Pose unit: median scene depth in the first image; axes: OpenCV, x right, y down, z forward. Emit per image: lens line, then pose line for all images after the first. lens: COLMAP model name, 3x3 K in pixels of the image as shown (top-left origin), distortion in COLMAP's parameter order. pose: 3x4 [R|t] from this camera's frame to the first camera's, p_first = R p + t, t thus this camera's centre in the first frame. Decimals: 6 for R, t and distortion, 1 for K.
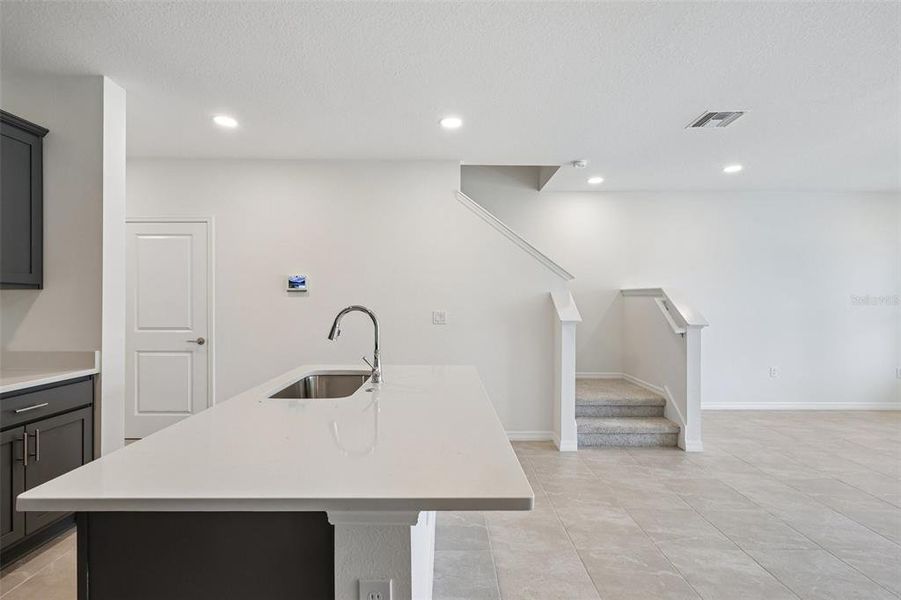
lens RADIAL K [[419.1, 0, 445.4], [0, 419.1, 302.1], [0, 0, 1]] dist [-0.013362, 0.004190]
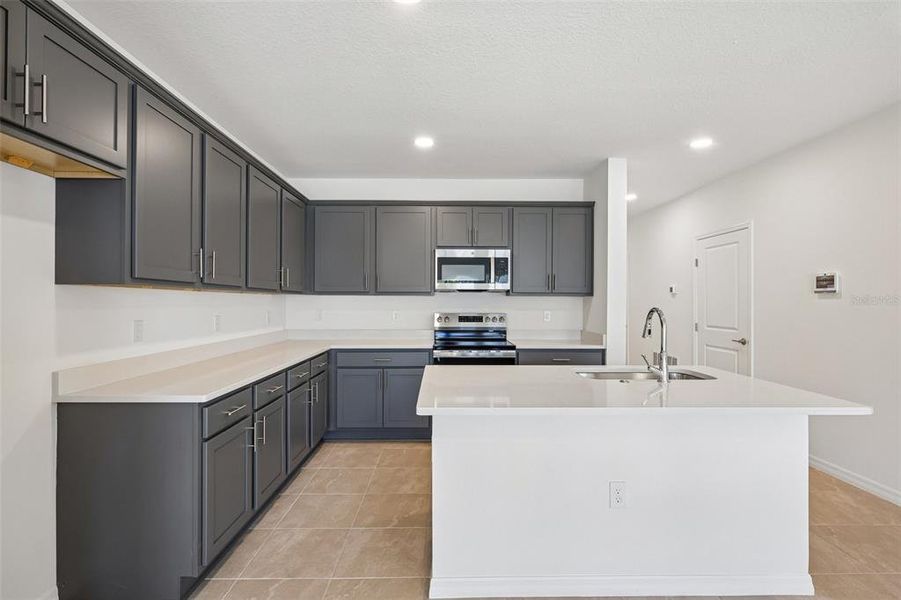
lens RADIAL K [[419.1, 0, 445.8], [0, 419.1, 300.8], [0, 0, 1]] dist [-0.013362, 0.004190]
pose [[0.017203, -0.002542, -0.999849, 0.472471], [-0.007247, 0.999970, -0.002667, -0.001124], [0.999826, 0.007292, 0.017184, 0.238805]]
